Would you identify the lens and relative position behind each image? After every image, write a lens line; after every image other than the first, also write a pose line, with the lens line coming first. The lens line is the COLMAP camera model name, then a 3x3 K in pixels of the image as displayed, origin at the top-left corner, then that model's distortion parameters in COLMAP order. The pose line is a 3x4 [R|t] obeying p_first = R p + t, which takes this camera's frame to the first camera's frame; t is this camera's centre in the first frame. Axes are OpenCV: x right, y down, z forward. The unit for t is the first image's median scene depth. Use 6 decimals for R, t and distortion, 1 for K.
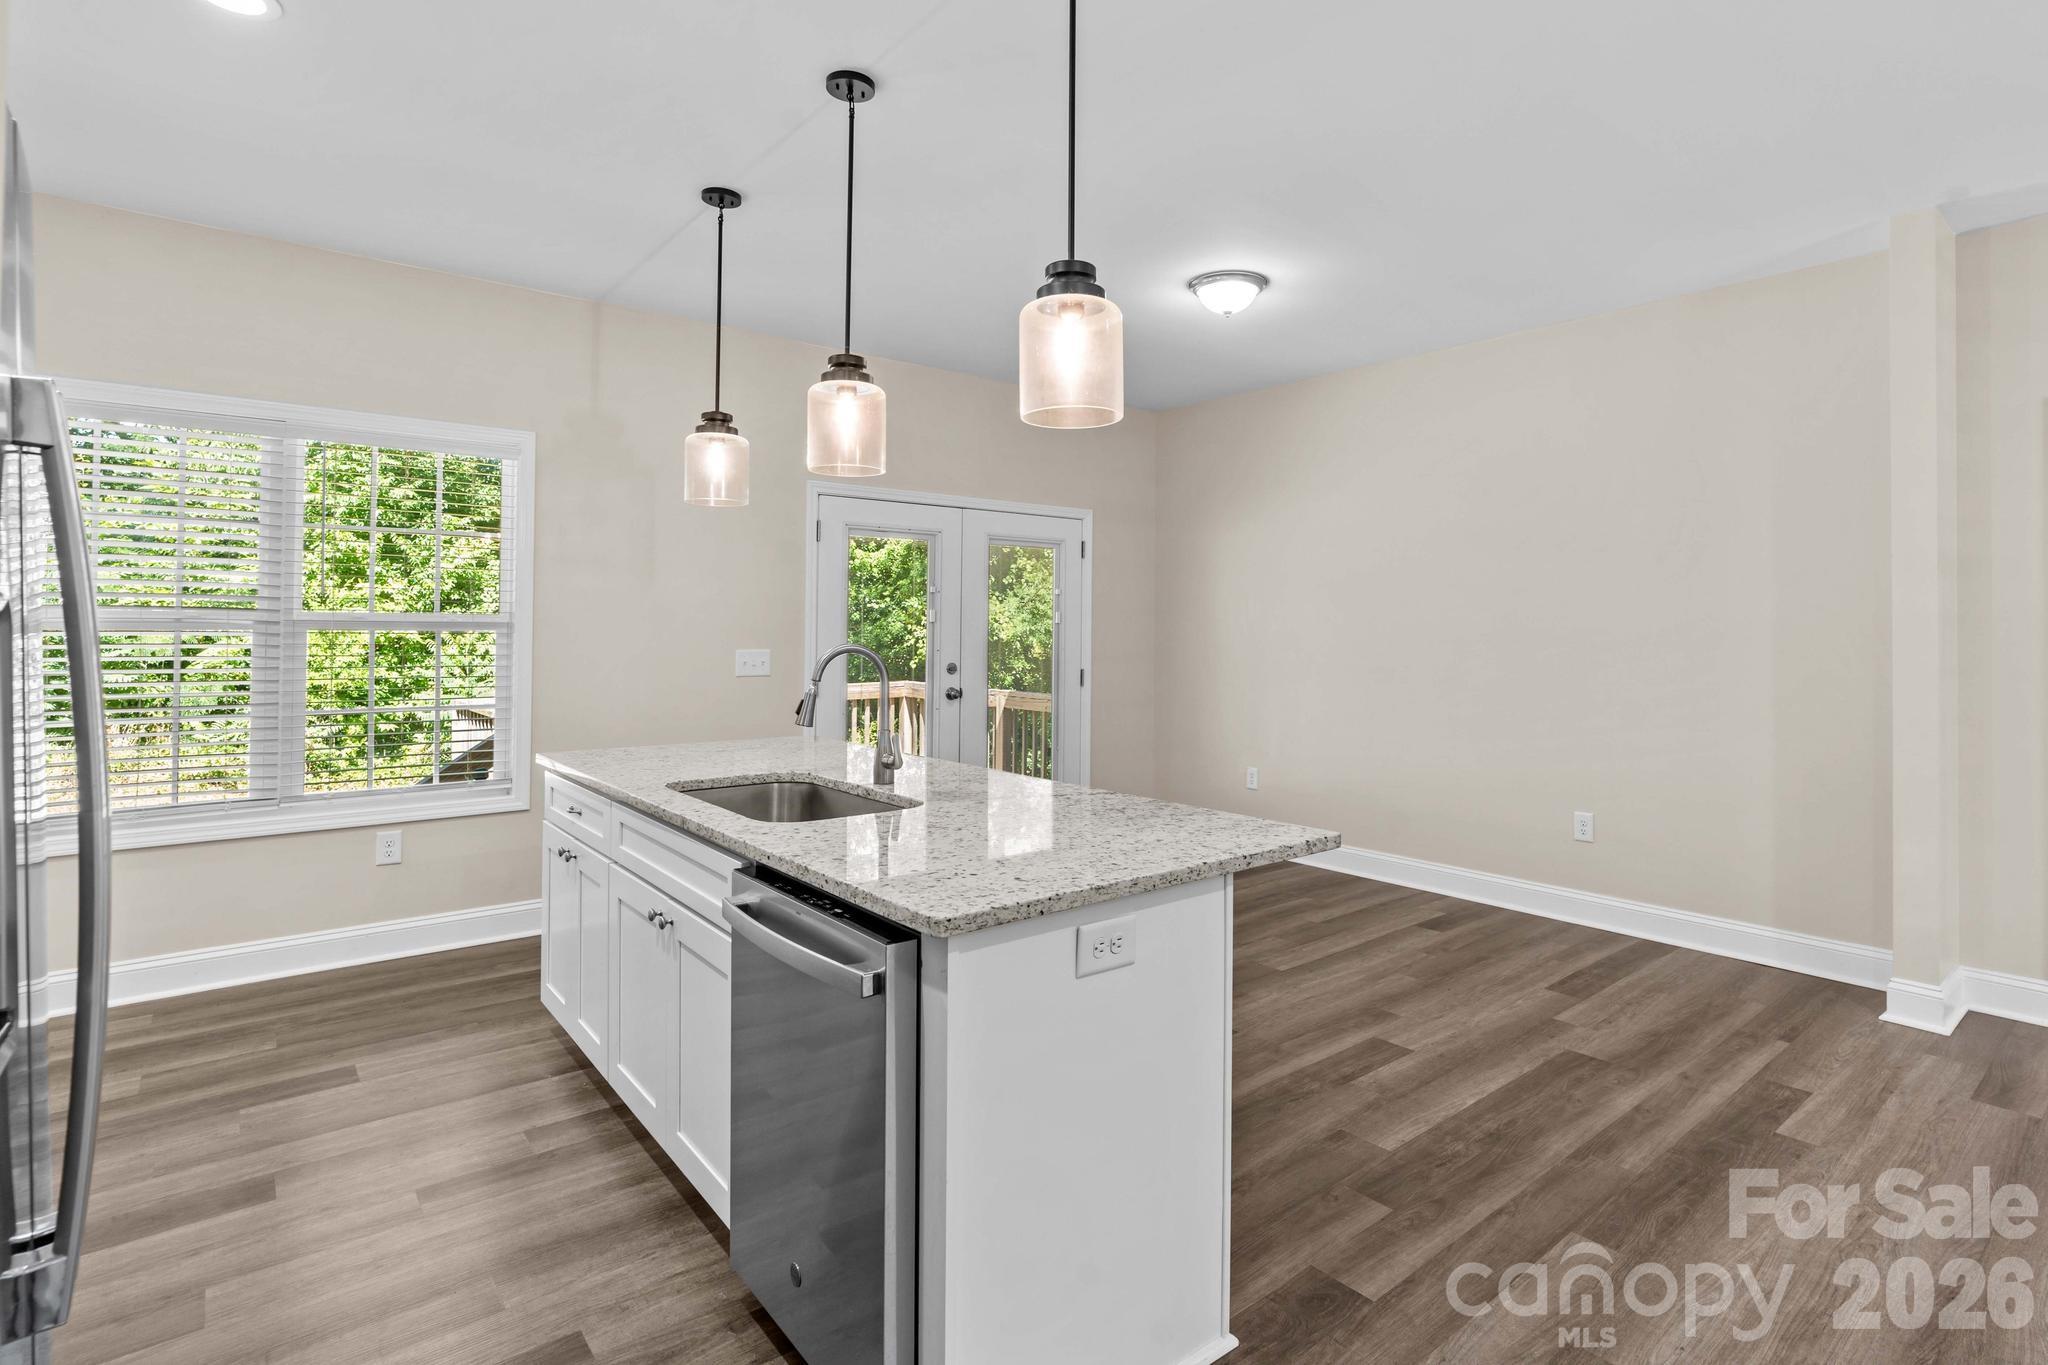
lens RADIAL K [[1012.3, 0, 1072.6], [0, 1012.3, 622.4], [0, 0, 1]] dist [-0.004191, -0.000312]
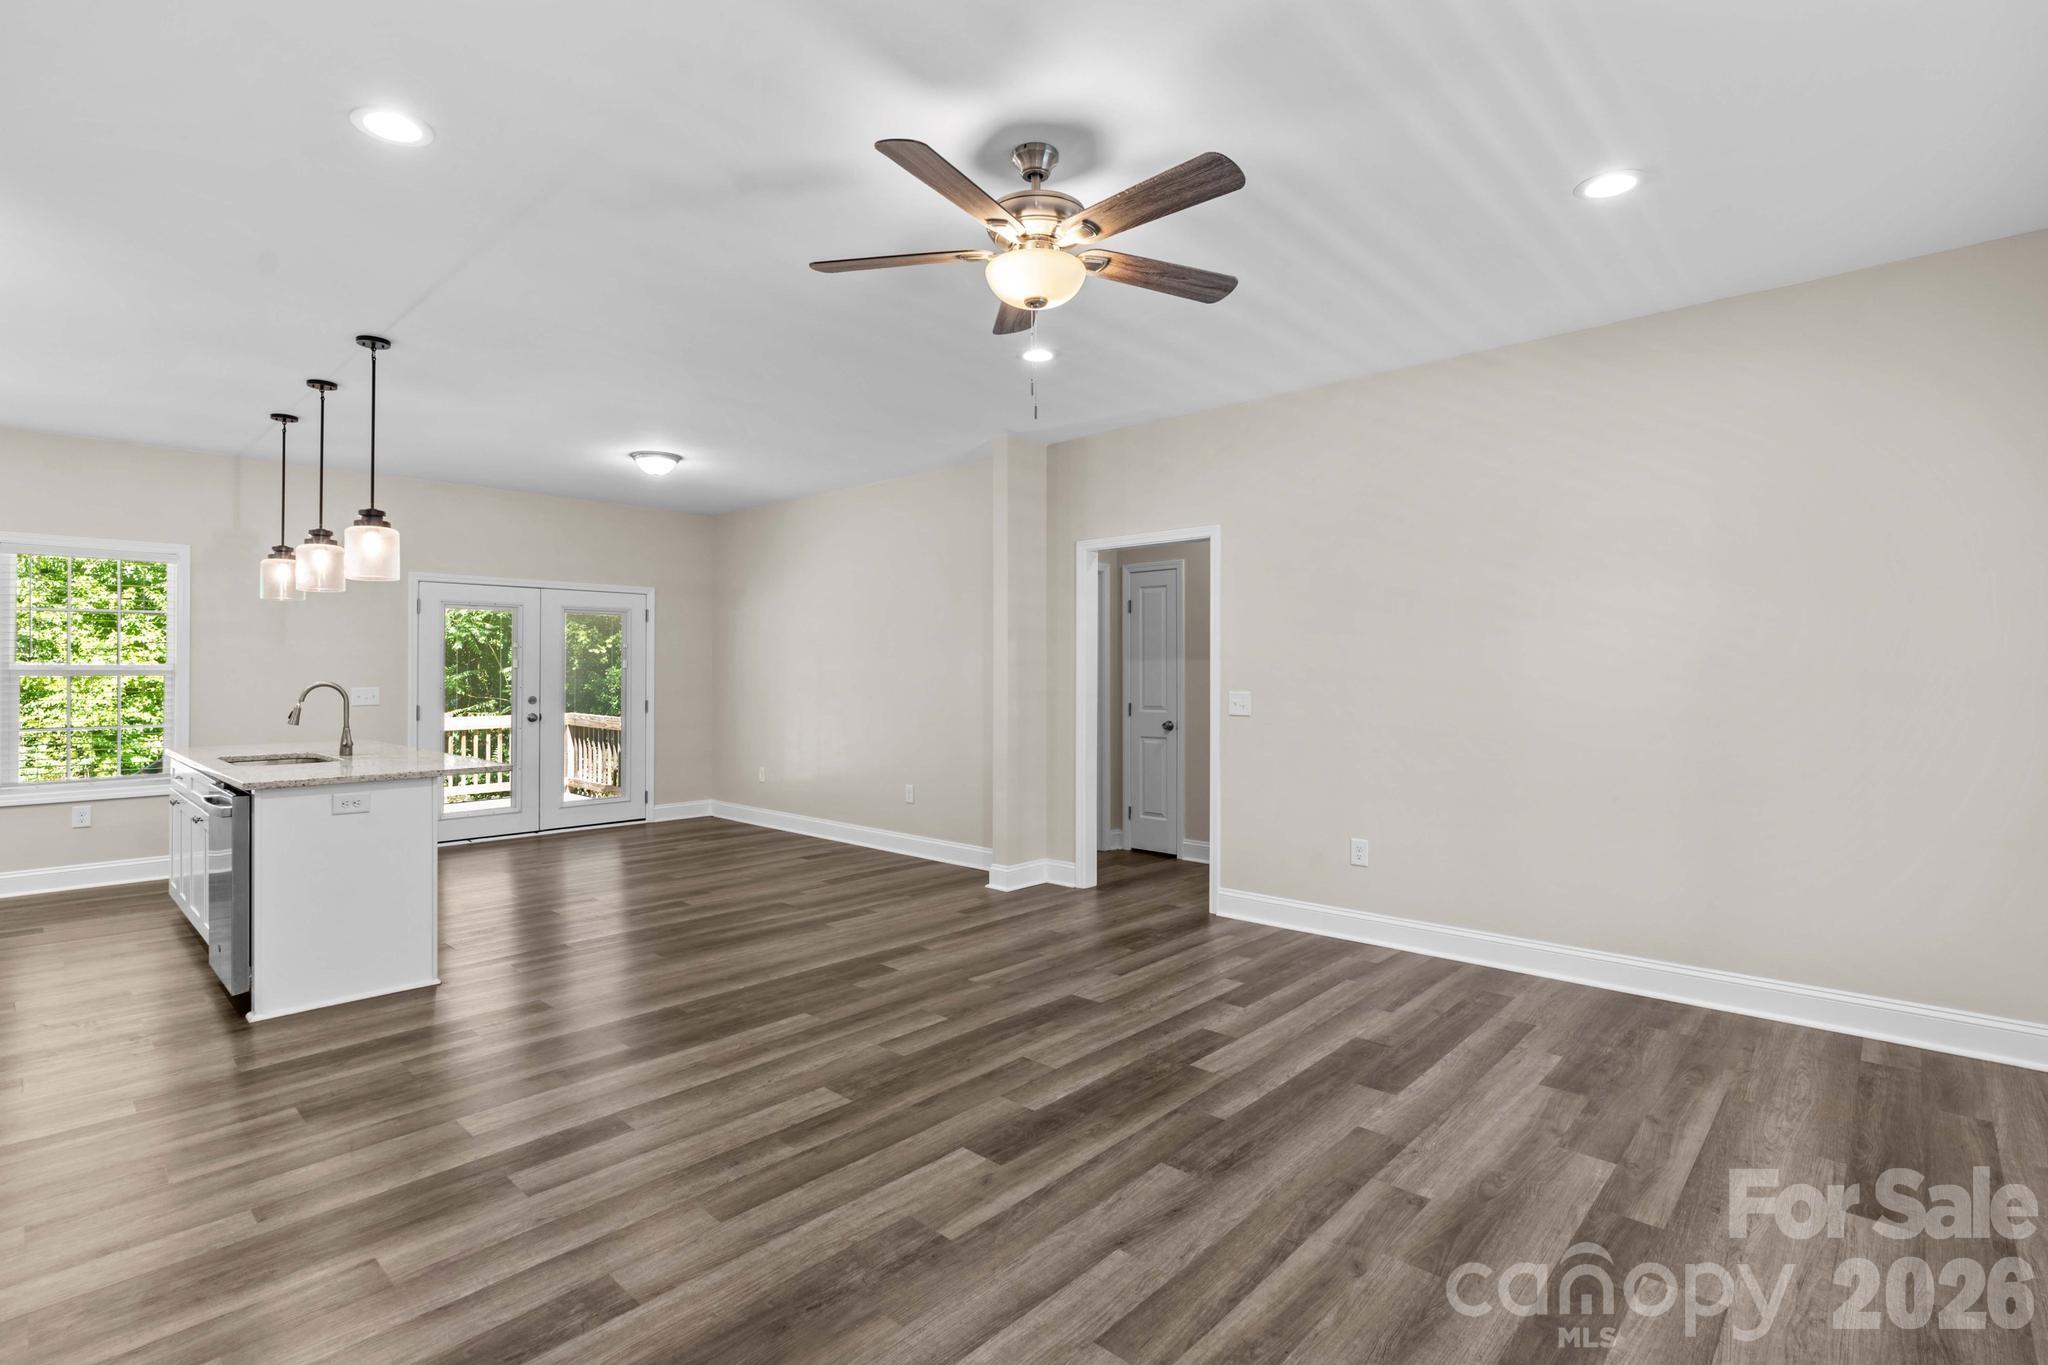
lens RADIAL K [[964.5, 0, 1008.7], [0, 964.5, 666.7], [0, 0, 1]] dist [-0.007165, 0.000978]
pose [[0.992988, -0.004202, 0.118140, 0.571935], [0.003921, 0.999989, 0.002607, -0.004222], [-0.118150, -0.002125, 0.992993, -0.637763]]
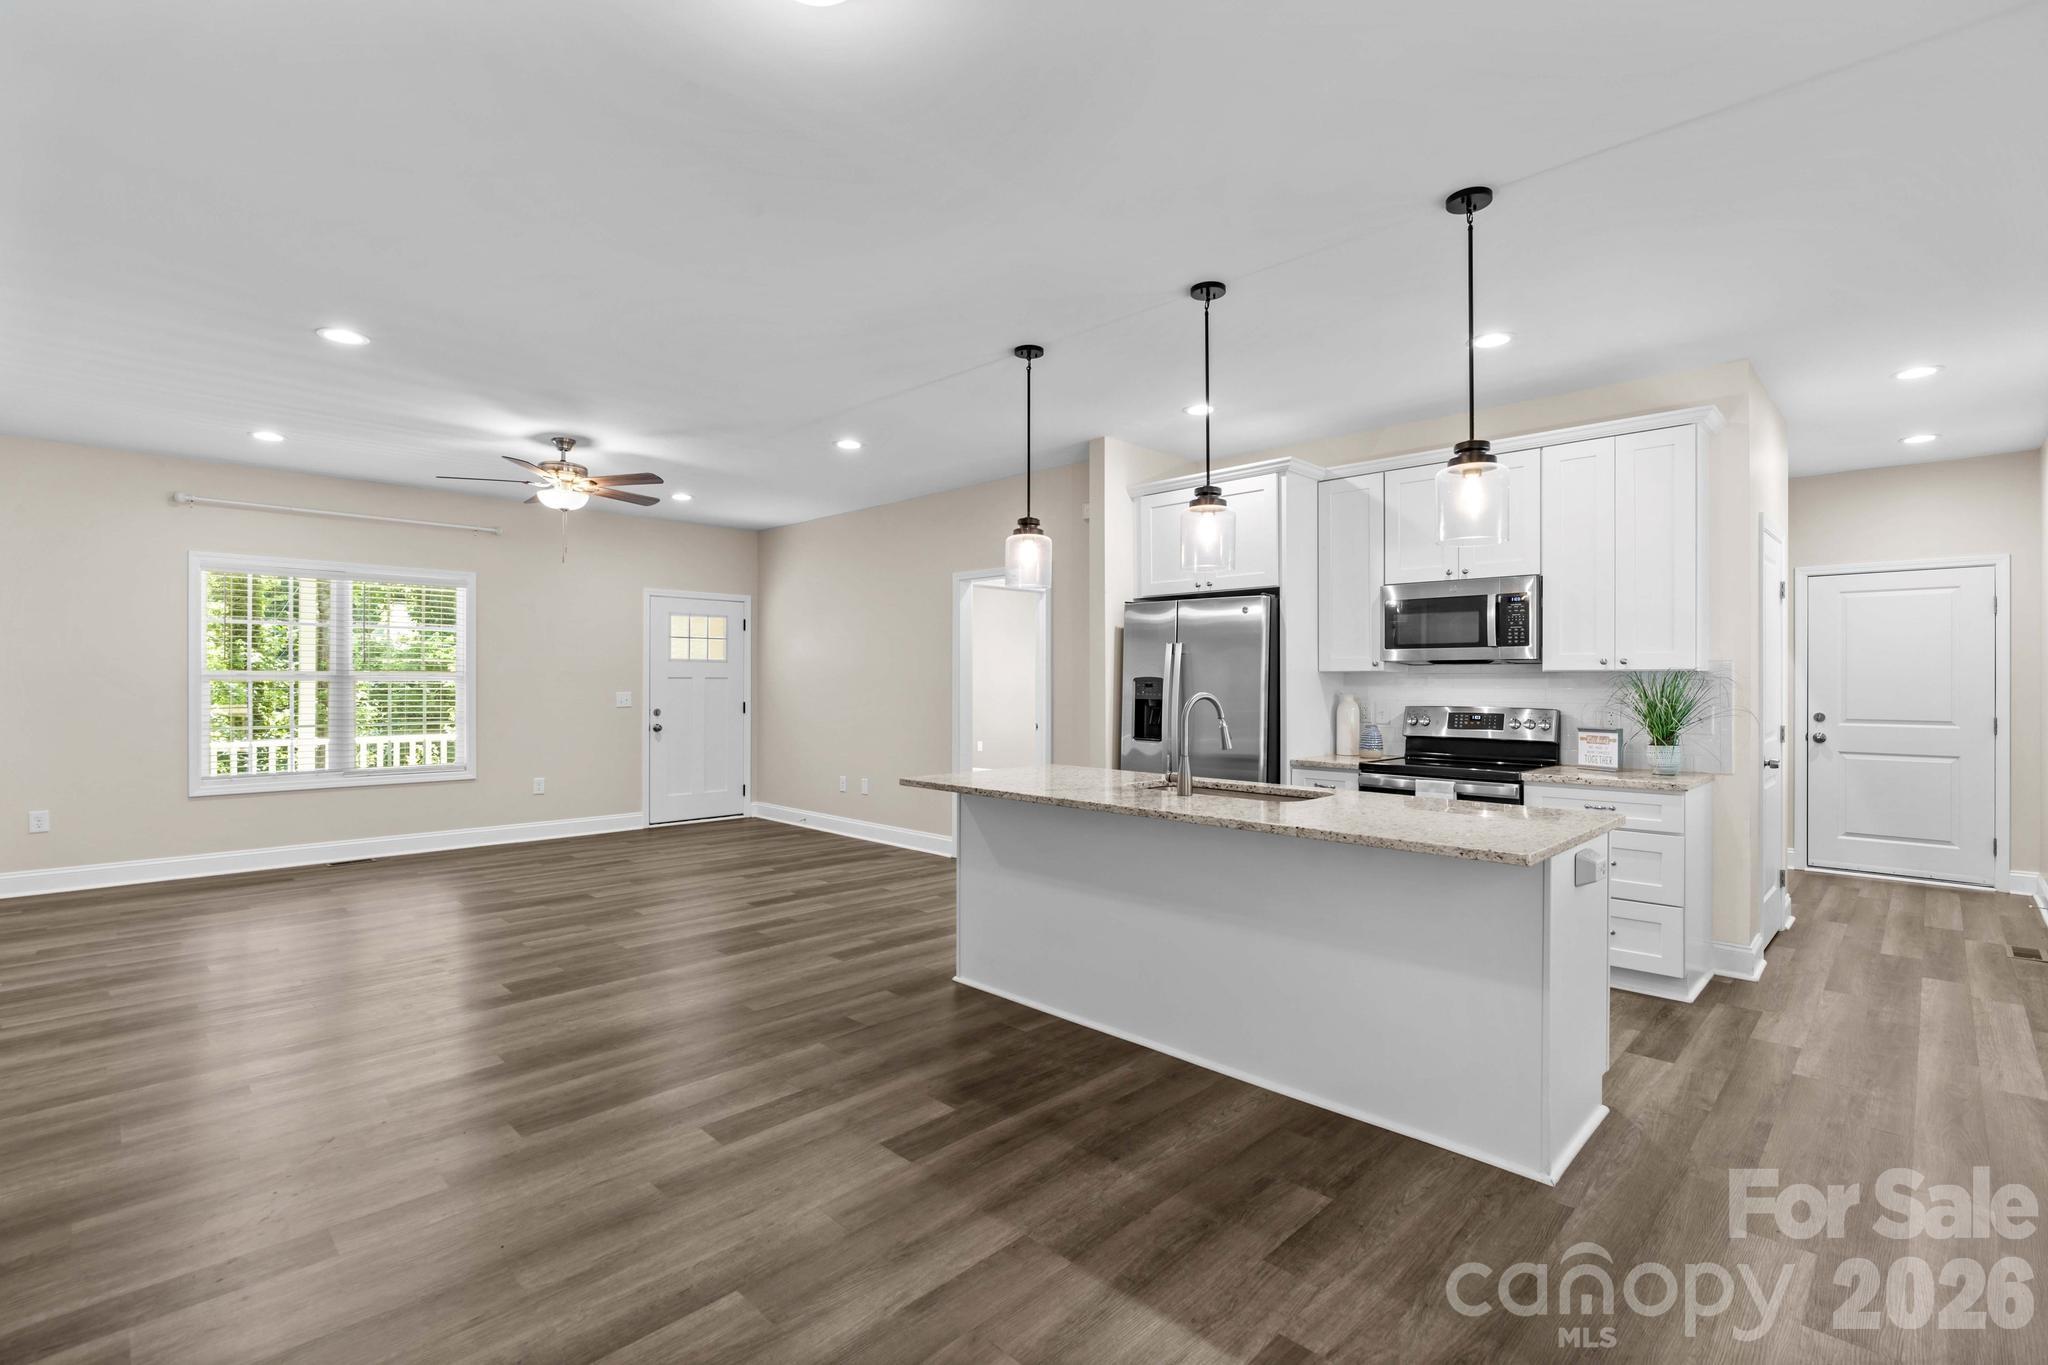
lens RADIAL K [[943.3, 0, 1020.8], [0, 943.3, 680.3], [0, 0, 1]] dist [-0.003060, 0.000372]
pose [[-0.995611, -0.006301, -0.093372, 0.103281], [-0.005507, 0.999946, -0.008760, 0.011021], [0.093422, -0.008207, -0.995593, 1.558725]]
